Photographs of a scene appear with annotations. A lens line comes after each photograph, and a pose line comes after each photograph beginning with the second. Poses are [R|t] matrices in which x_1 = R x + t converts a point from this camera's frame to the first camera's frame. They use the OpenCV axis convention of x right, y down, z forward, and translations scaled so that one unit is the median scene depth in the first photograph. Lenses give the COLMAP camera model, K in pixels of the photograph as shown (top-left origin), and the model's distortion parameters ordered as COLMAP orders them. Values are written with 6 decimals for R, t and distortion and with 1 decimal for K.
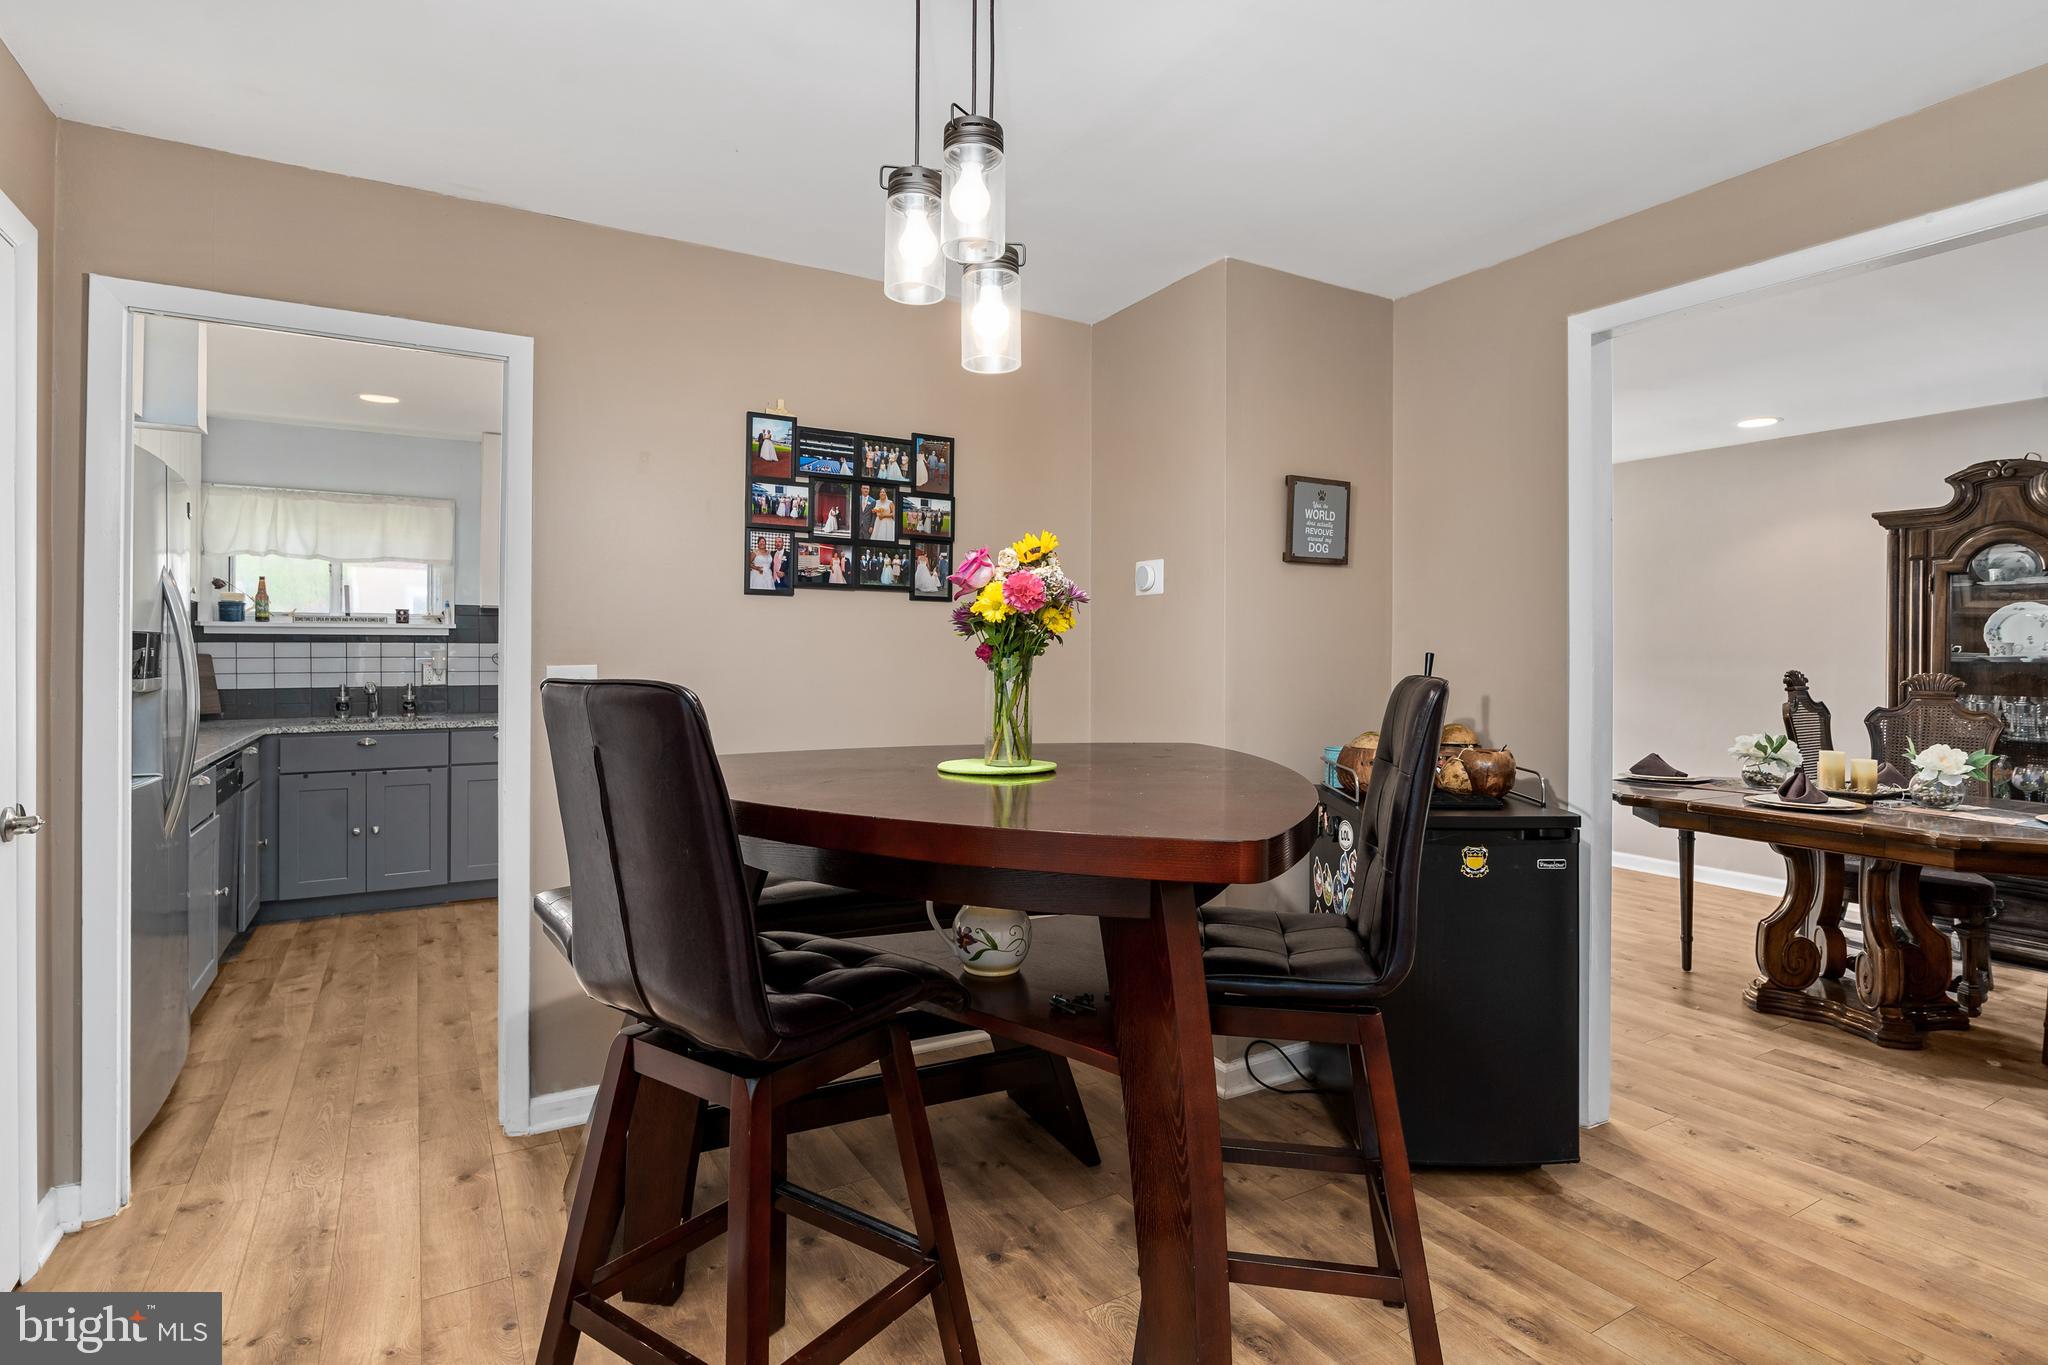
lens RADIAL K [[1063.8, 0, 1026.3], [0, 1063.8, 652.6], [0, 0, 1]] dist [-0.005017, 0.002894]
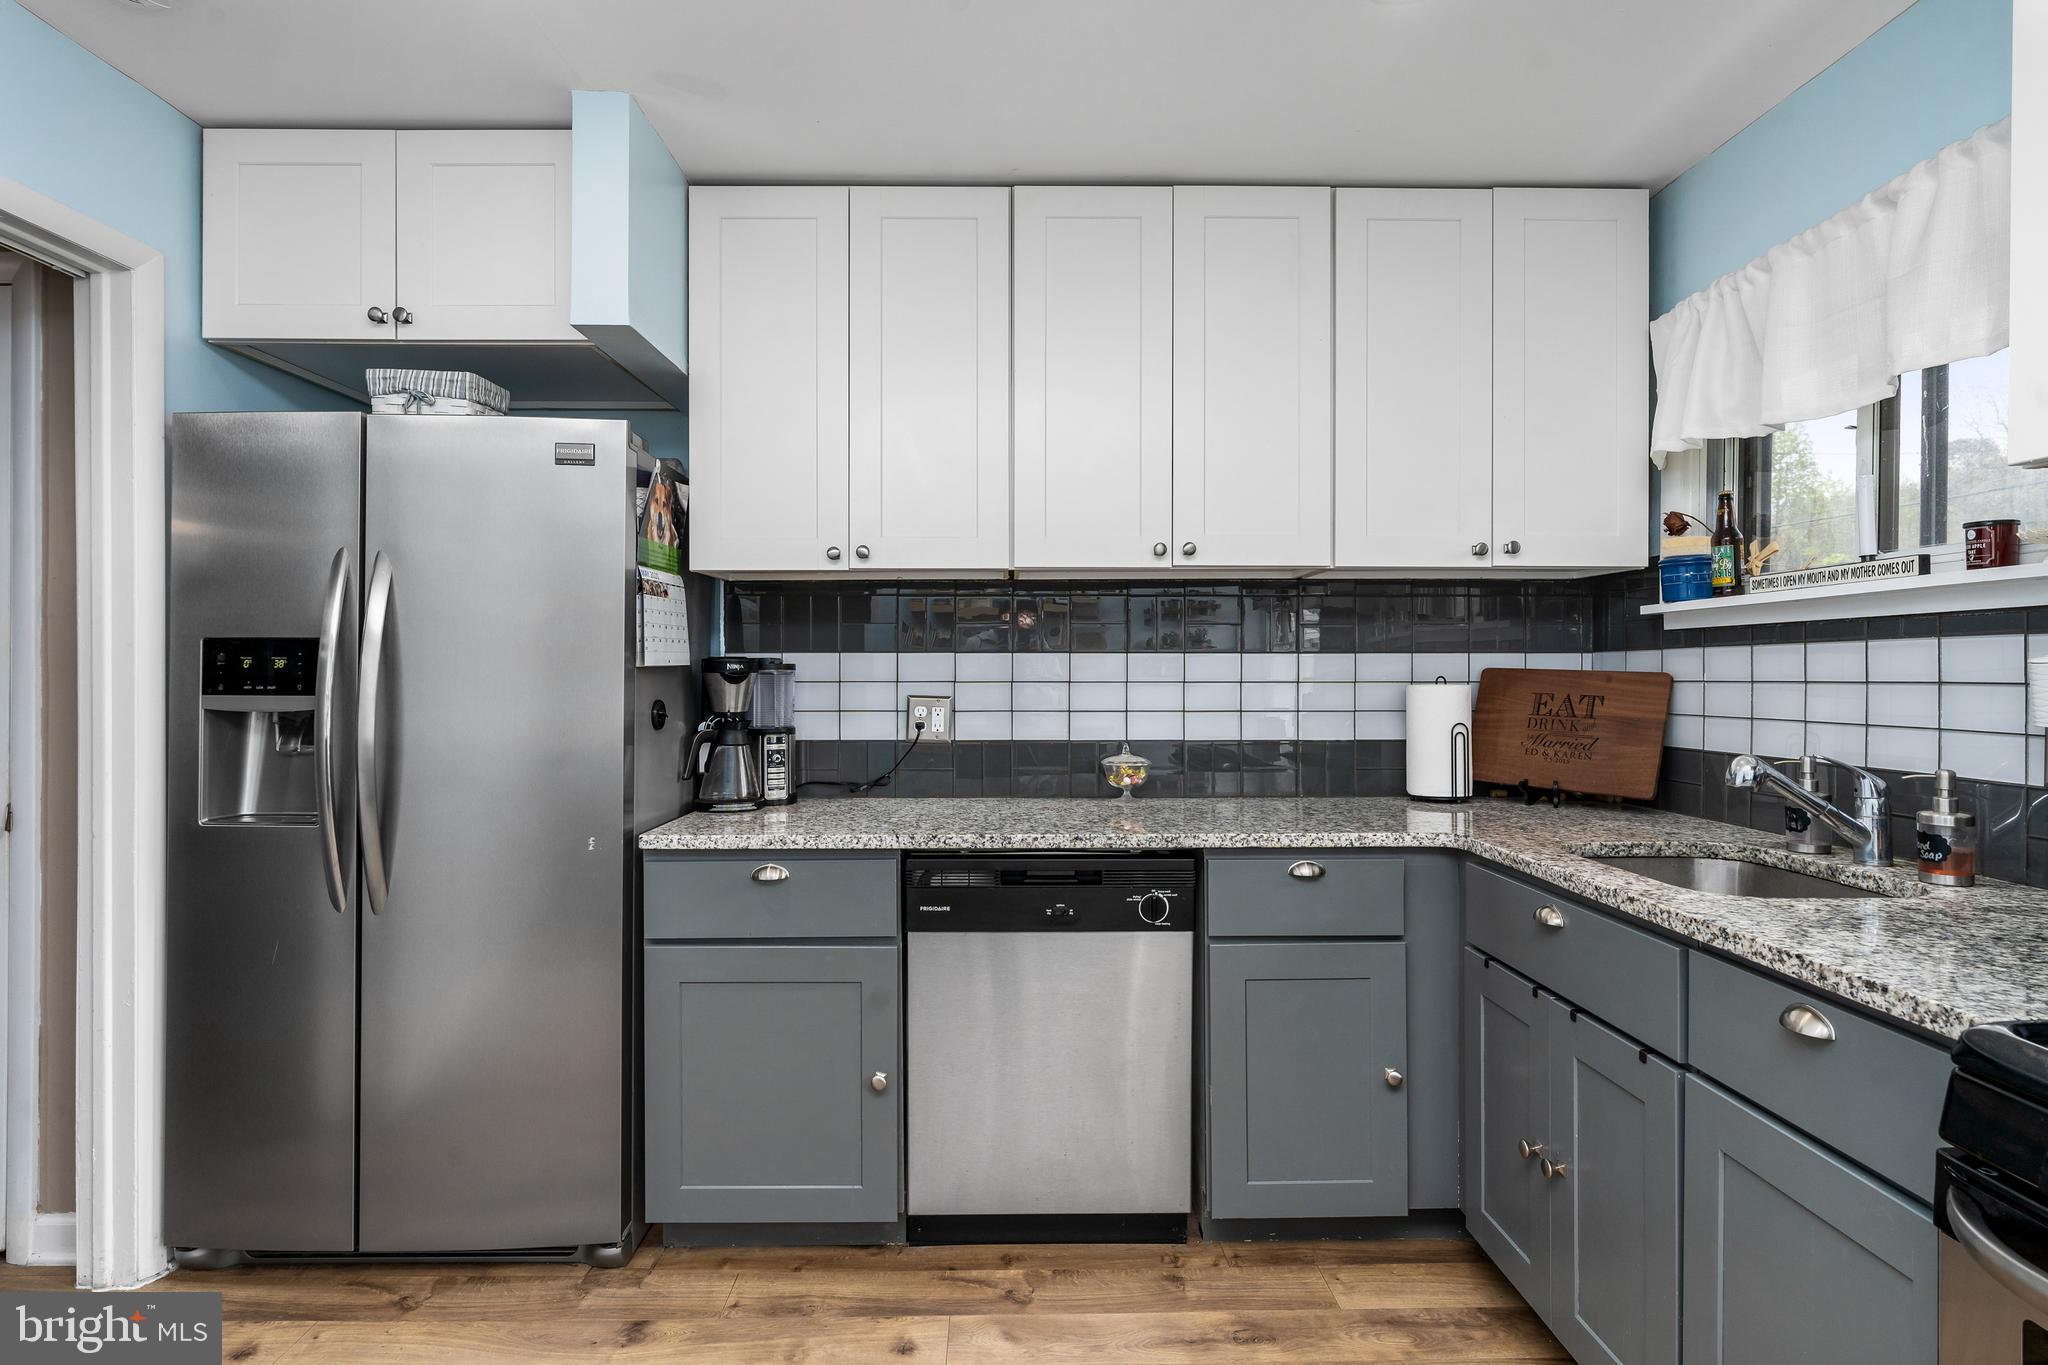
lens RADIAL K [[1063.8, 0, 998.0], [0, 1063.8, 664.7], [0, 0, 1]] dist [-0.005017, 0.002894]
pose [[-0.500318, -0.004694, -0.865829, -0.201369], [0.005980, 0.999943, -0.008877, 0.000400], [0.865821, -0.009619, -0.500261, 0.962194]]
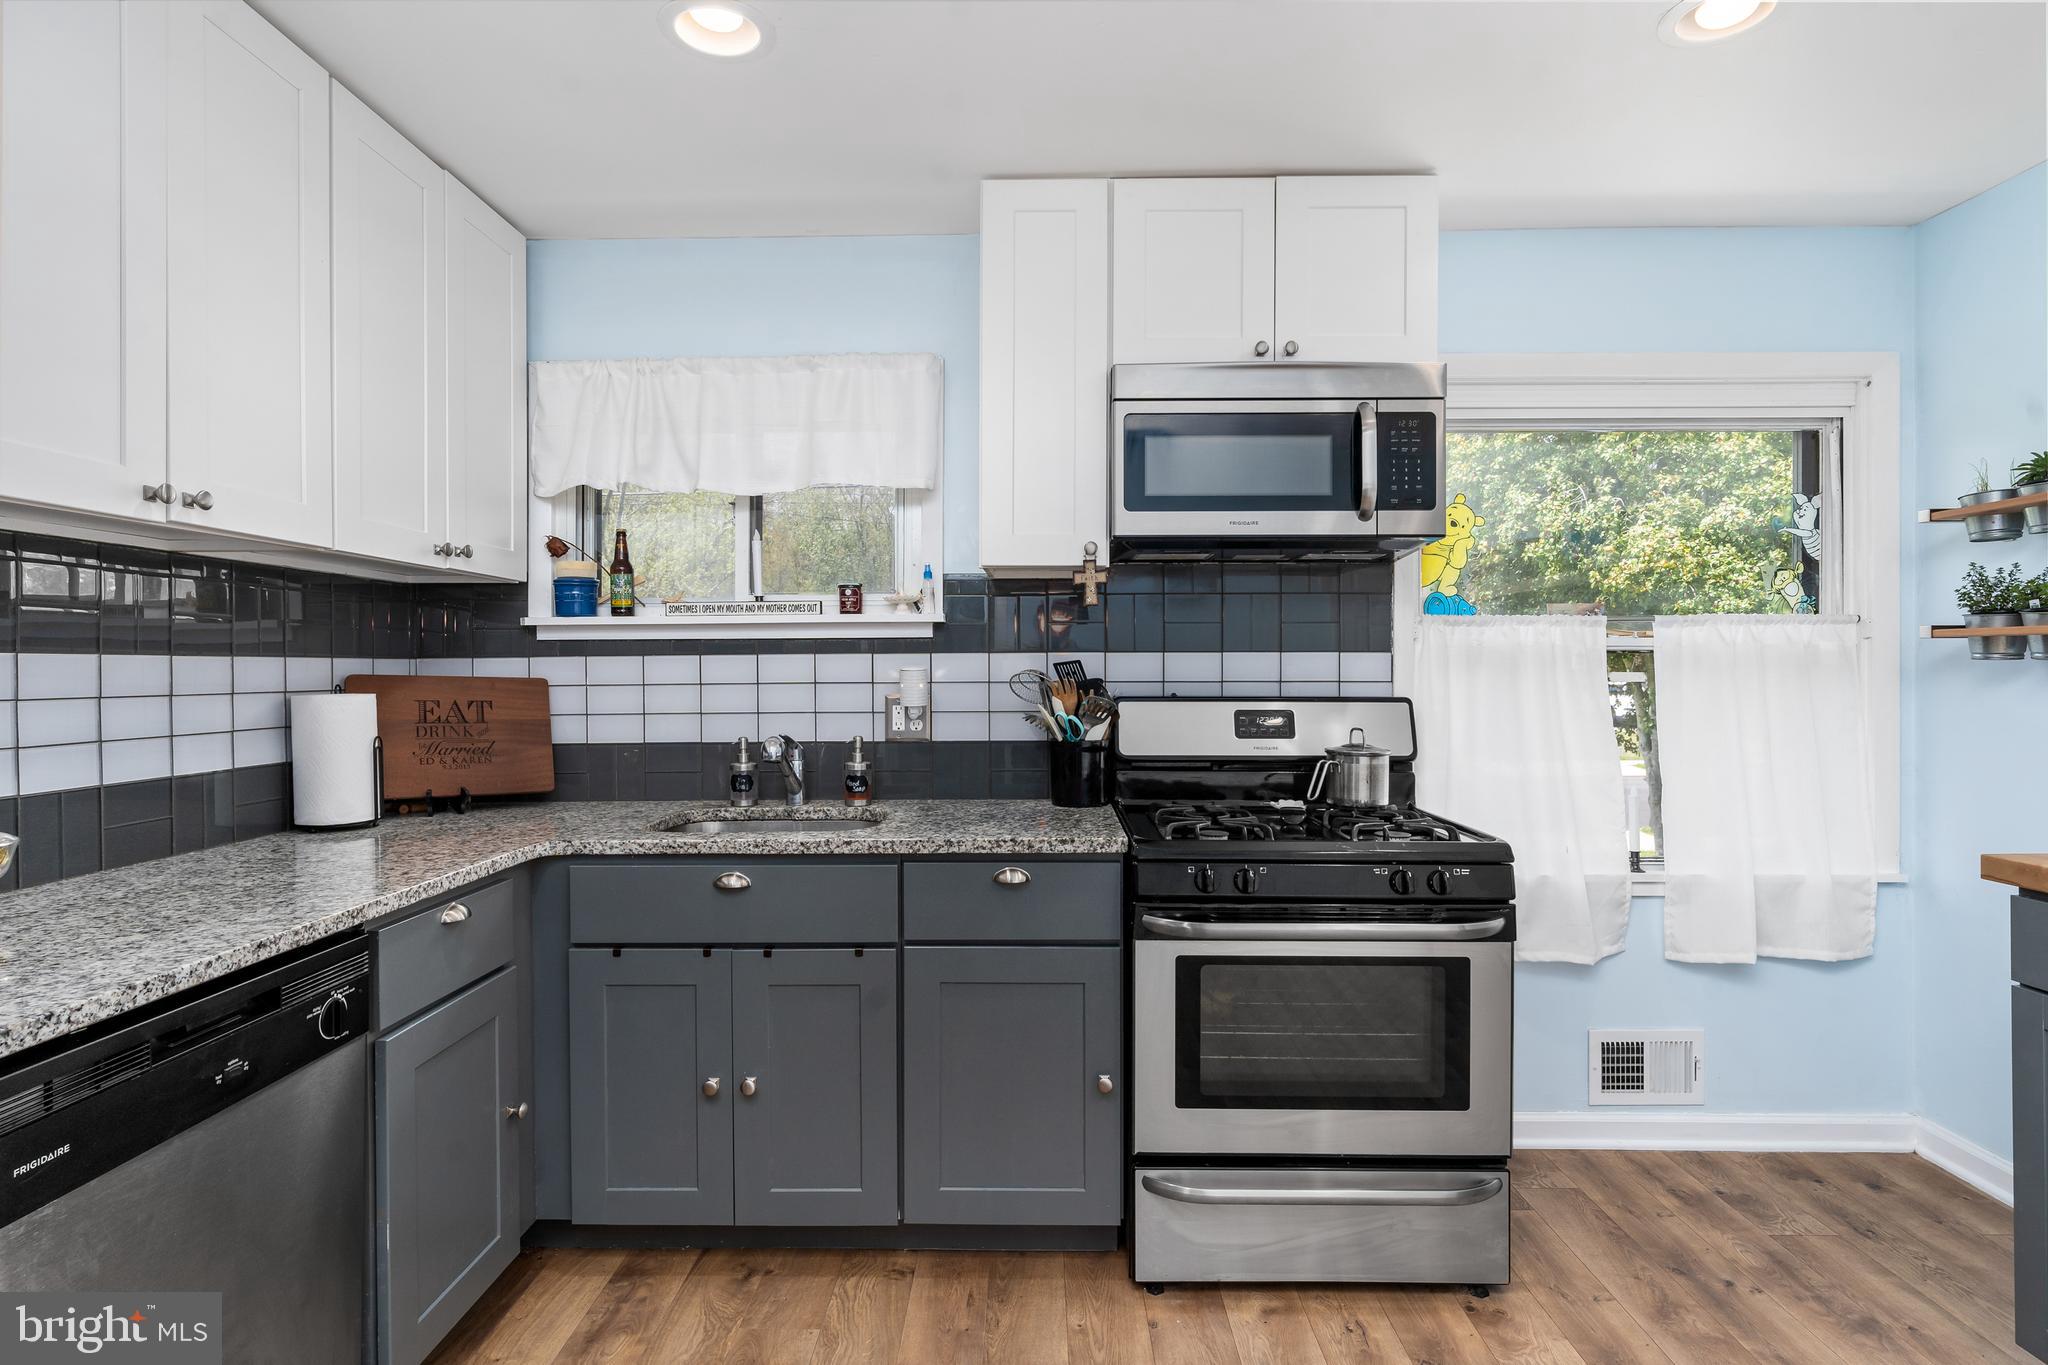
lens RADIAL K [[1063.8, 0, 1012.4], [0, 1063.8, 673.7], [0, 0, 1]] dist [-0.005017, 0.002894]
pose [[0.851796, -0.002540, -0.523867, -0.279261], [0.008750, 0.999918, 0.009379, -0.003679], [0.523800, -0.012573, 0.851748, 0.653219]]
